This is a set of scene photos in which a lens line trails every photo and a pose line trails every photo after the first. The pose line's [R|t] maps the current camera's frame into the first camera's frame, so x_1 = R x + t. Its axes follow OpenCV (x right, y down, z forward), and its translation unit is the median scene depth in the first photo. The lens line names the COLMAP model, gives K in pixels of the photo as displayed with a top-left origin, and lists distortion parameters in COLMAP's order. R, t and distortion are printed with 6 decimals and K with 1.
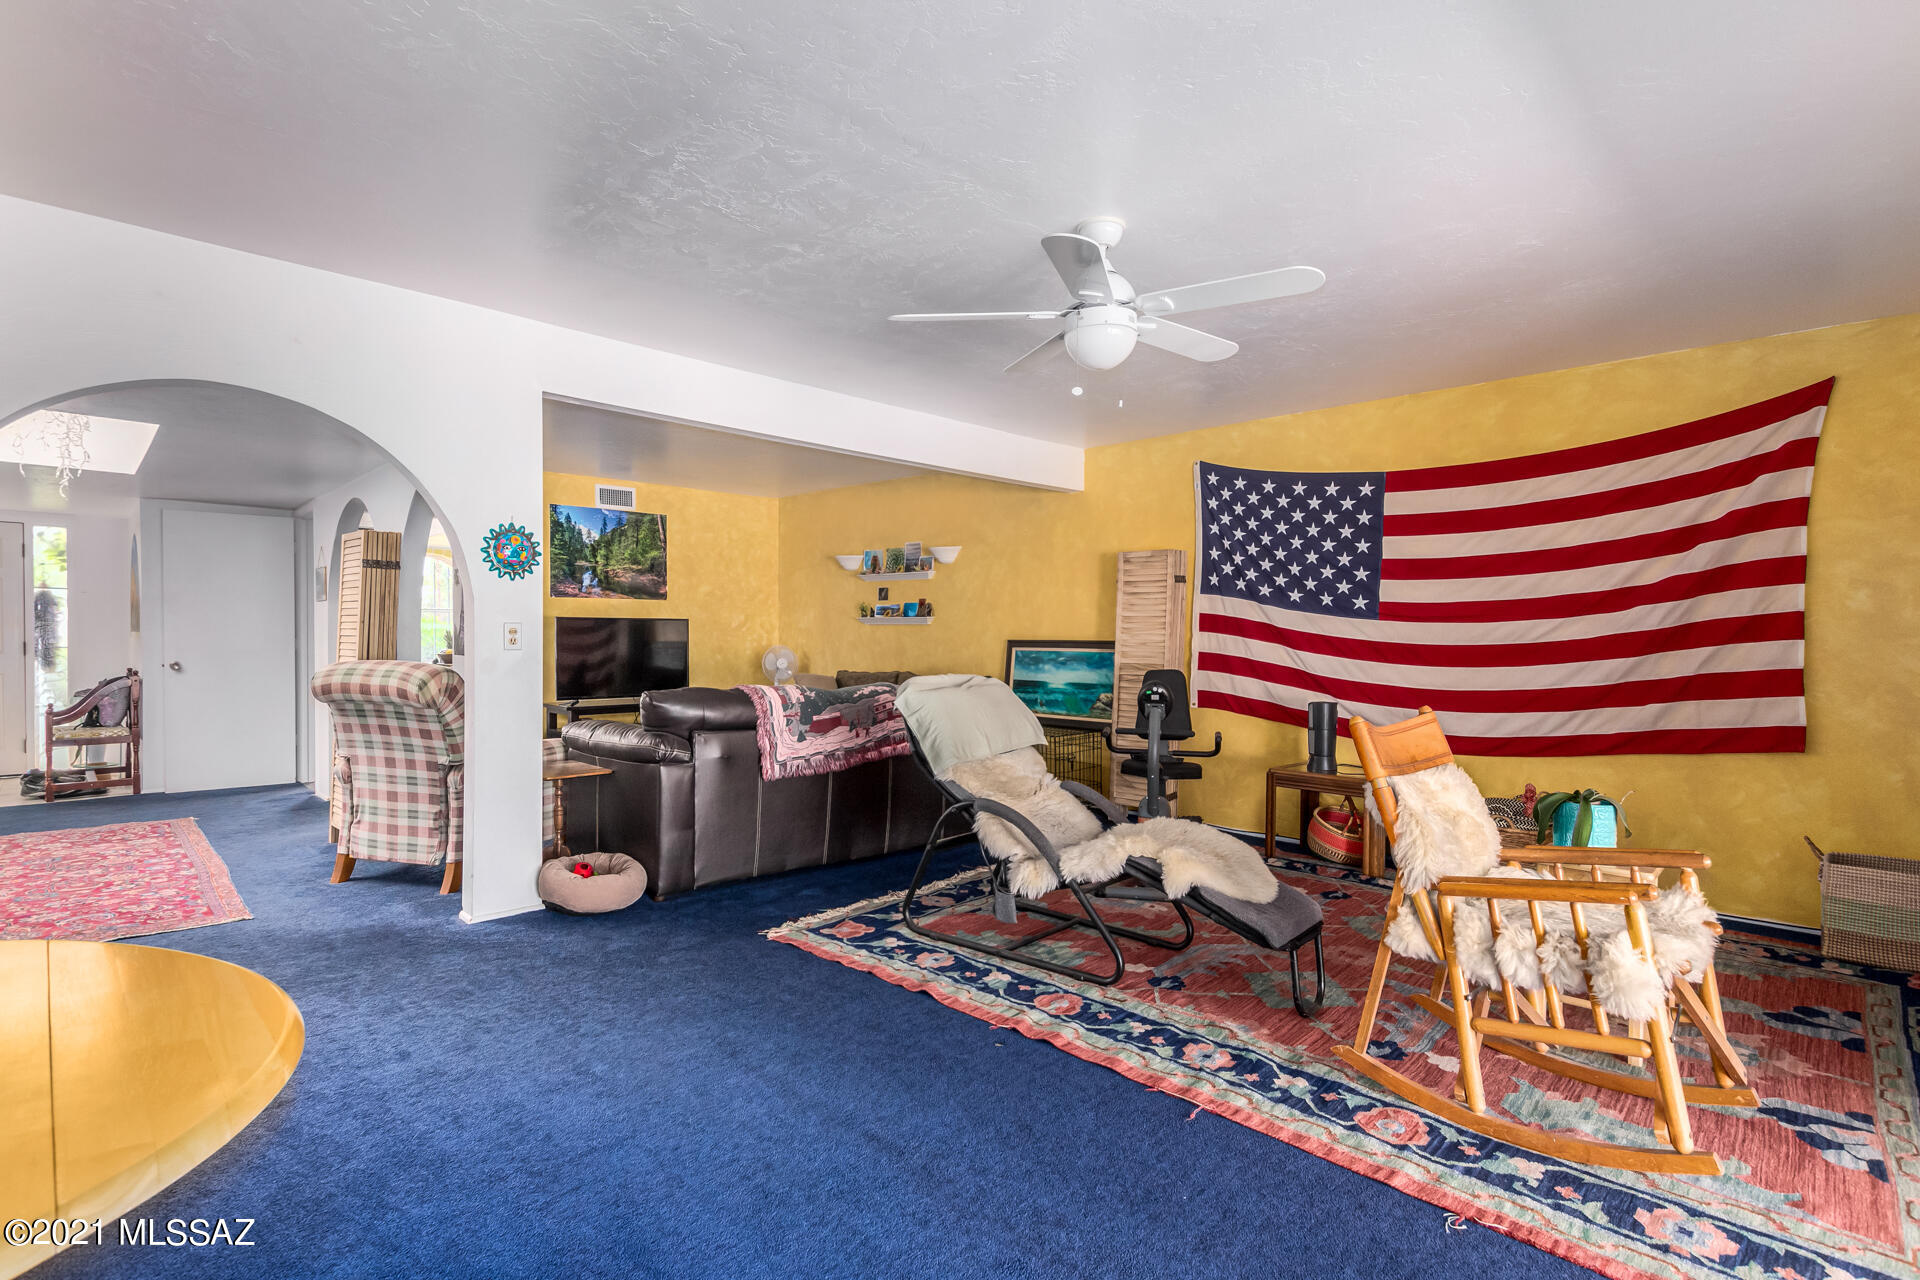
lens RADIAL K [[937.3, 0, 955.9], [0, 937.3, 645.7], [0, 0, 1]] dist [0.013436, -0.002954]
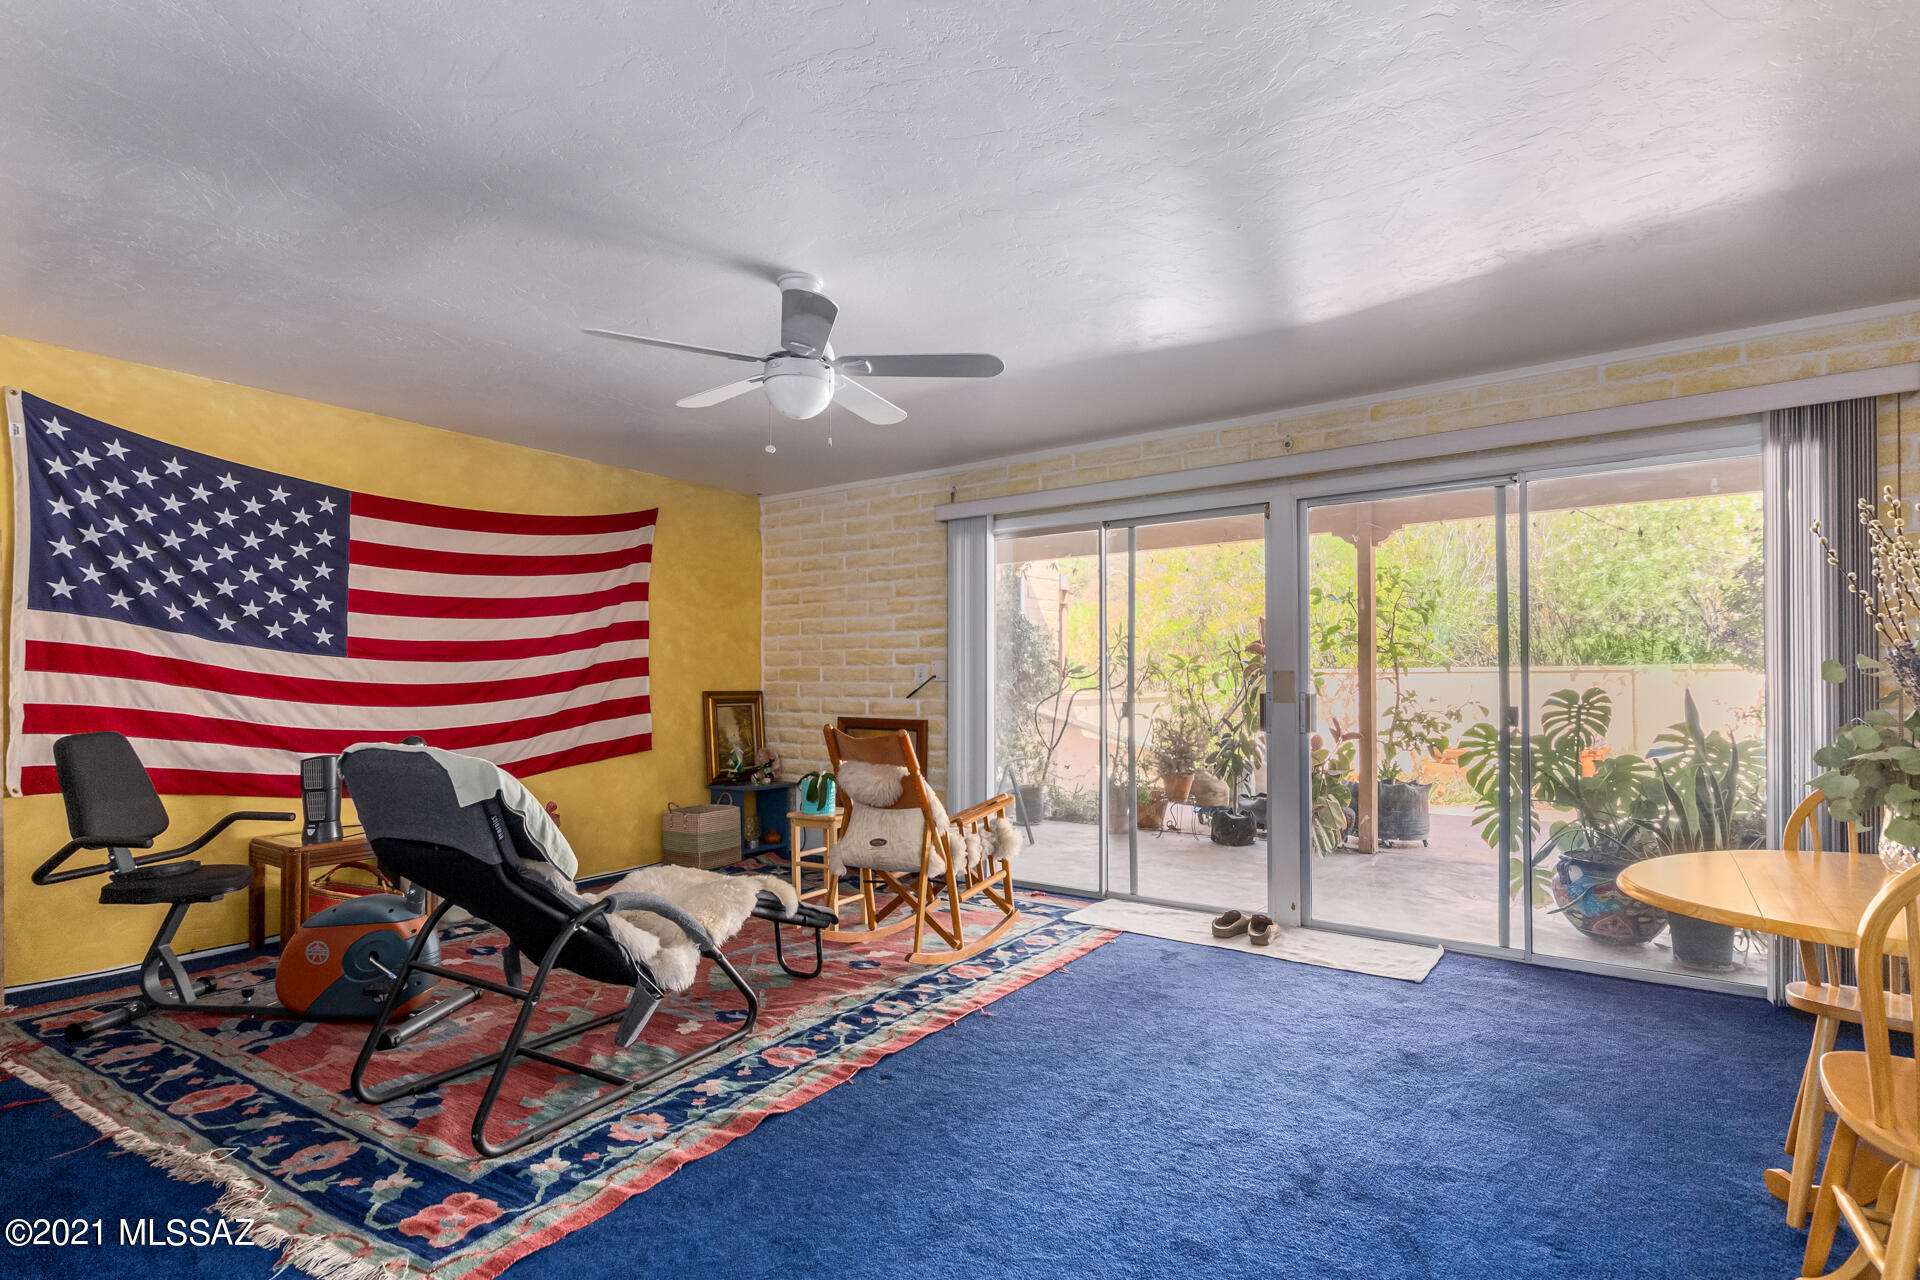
lens RADIAL K [[937.3, 0, 950.1], [0, 937.3, 684.3], [0, 0, 1]] dist [0.013436, -0.002954]
pose [[-0.168066, -0.015939, 0.985647, -0.407816], [0.012315, 0.999757, 0.018267, -0.009045], [-0.985699, 0.015208, -0.167829, 0.465157]]
